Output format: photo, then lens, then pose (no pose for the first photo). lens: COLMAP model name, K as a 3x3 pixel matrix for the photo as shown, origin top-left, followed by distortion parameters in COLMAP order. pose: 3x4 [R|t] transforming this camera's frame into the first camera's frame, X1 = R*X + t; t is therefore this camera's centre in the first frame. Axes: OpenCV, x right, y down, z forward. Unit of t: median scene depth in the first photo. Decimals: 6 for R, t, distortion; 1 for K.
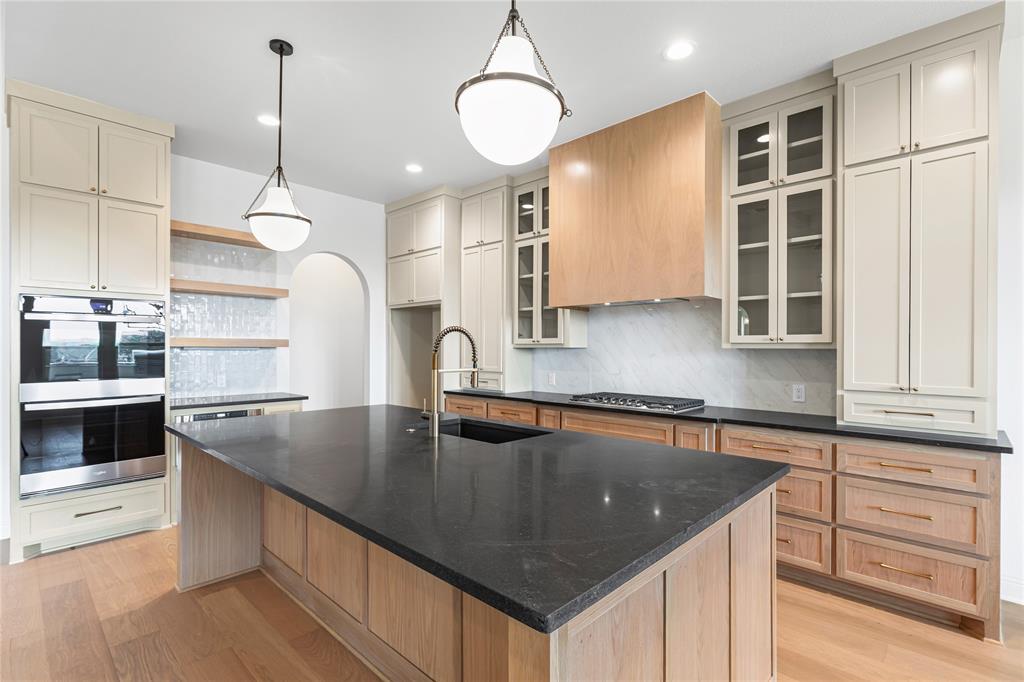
lens RADIAL K [[481.2, 0, 515.0], [0, 481.2, 344.2], [0, 0, 1]] dist [-0.002734, 0.001196]
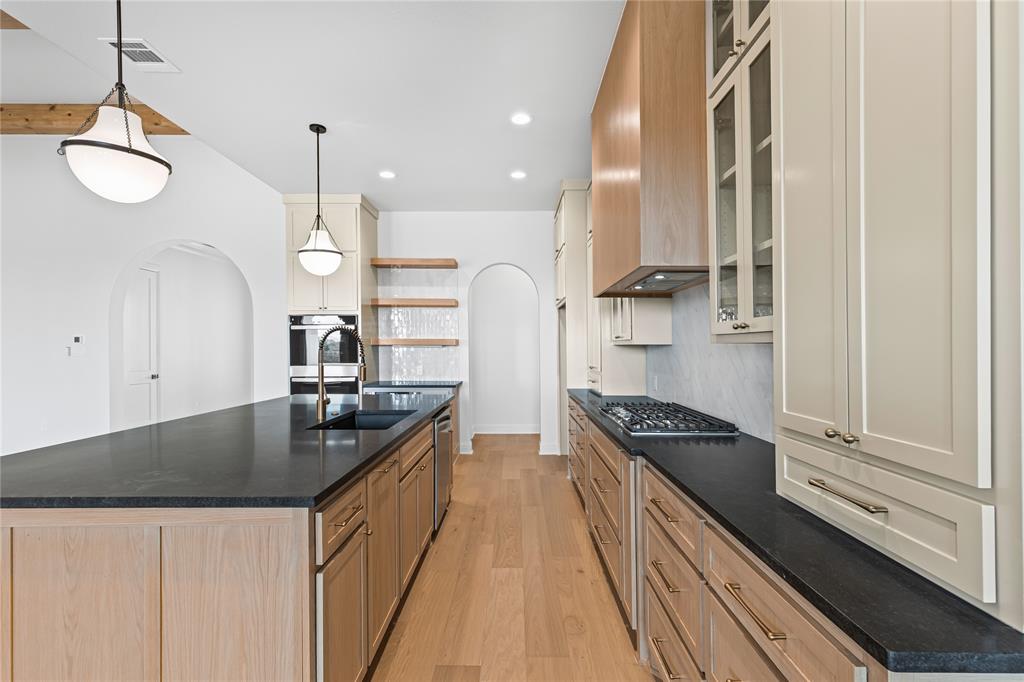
lens RADIAL K [[461.3, 0, 514.0], [0, 461.3, 341.9], [0, 0, 1]] dist [0.006077, 0.000767]
pose [[0.691782, -0.007784, -0.722064, 0.657544], [0.006532, 0.999968, -0.004522, 0.005607], [0.722076, -0.001588, 0.691811, 0.365451]]
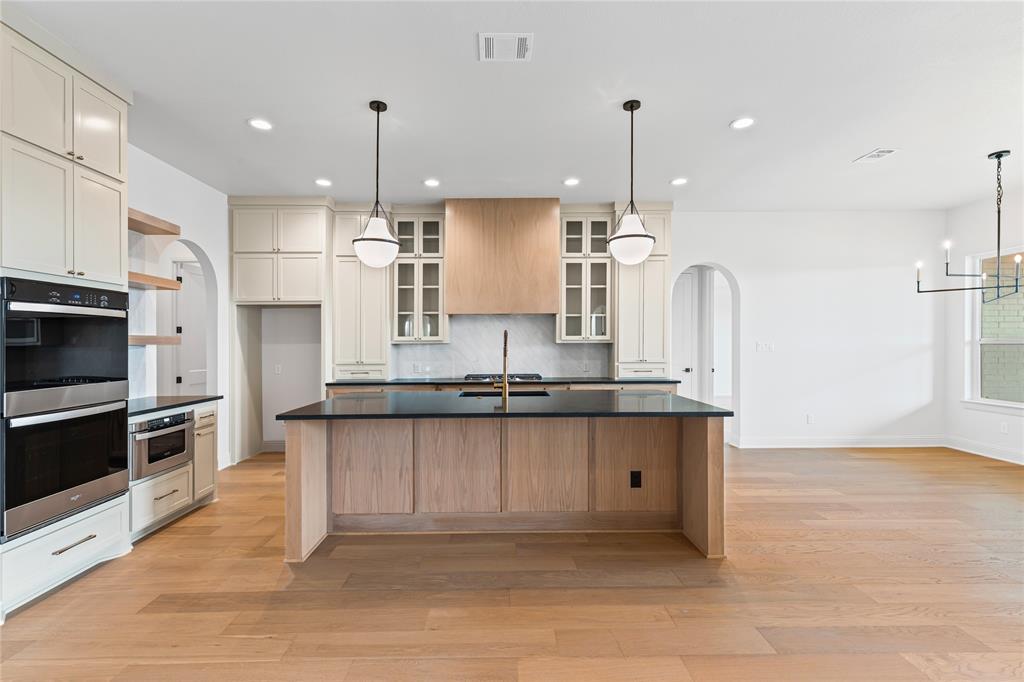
lens RADIAL K [[461.3, 0, 513.7], [0, 461.3, 342.9], [0, 0, 1]] dist [0.006077, 0.000767]
pose [[0.717692, -0.004994, 0.696342, -0.836072], [0.002145, 0.999985, 0.004961, -0.000339], [-0.696357, -0.002067, 0.717693, -0.092976]]
